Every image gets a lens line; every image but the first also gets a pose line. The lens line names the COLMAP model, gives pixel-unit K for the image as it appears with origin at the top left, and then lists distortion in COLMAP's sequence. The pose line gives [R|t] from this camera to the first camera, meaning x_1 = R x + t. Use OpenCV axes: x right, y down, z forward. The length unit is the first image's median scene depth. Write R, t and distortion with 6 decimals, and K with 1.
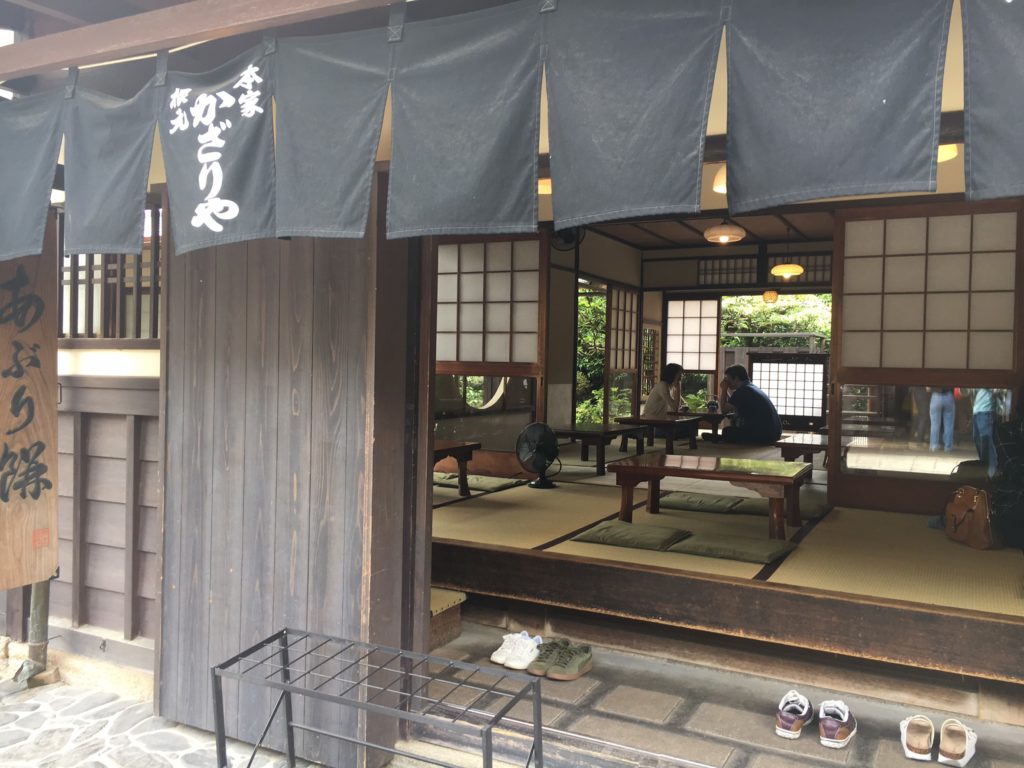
lens RADIAL K [[849.7, 0, 512.0], [0, 849.7, 384.0], [0, 0, 1]] dist [-0.000865, -0.004865]
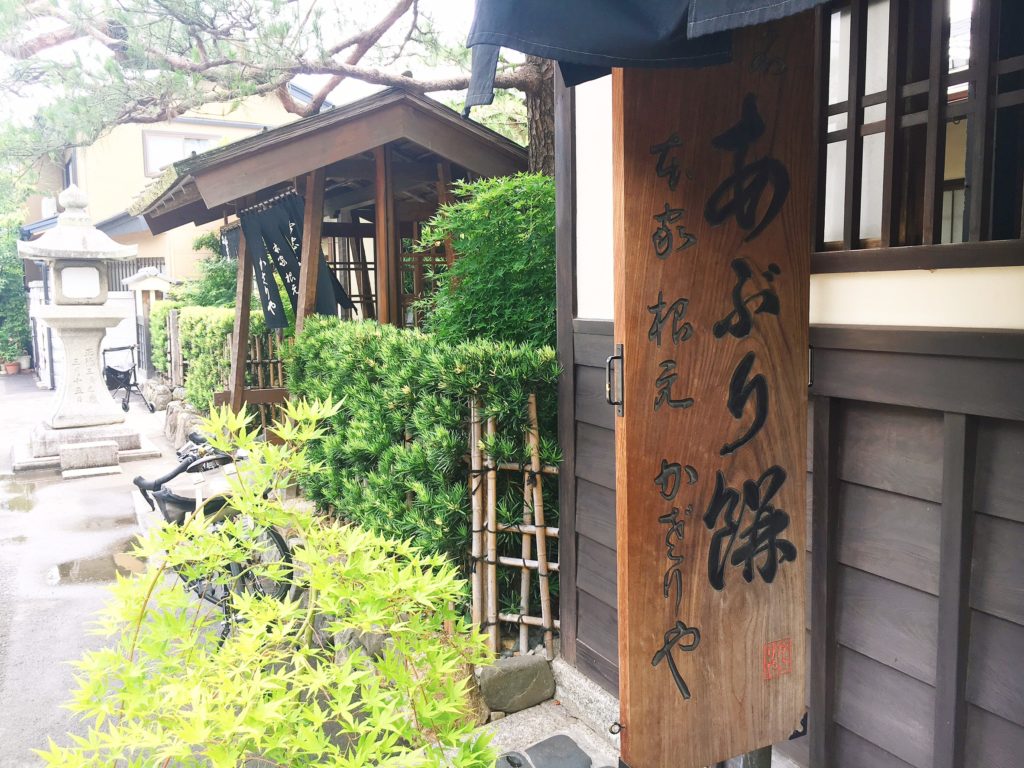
lens RADIAL K [[849.7, 0, 512.0], [0, 849.7, 384.0], [0, 0, 1]] dist [-0.000865, -0.004865]
pose [[0.783832, 0.035685, -0.619947, -0.379456], [0.017814, 0.996644, 0.079893, -0.021194], [0.620717, -0.073667, 0.780566, 0.535395]]
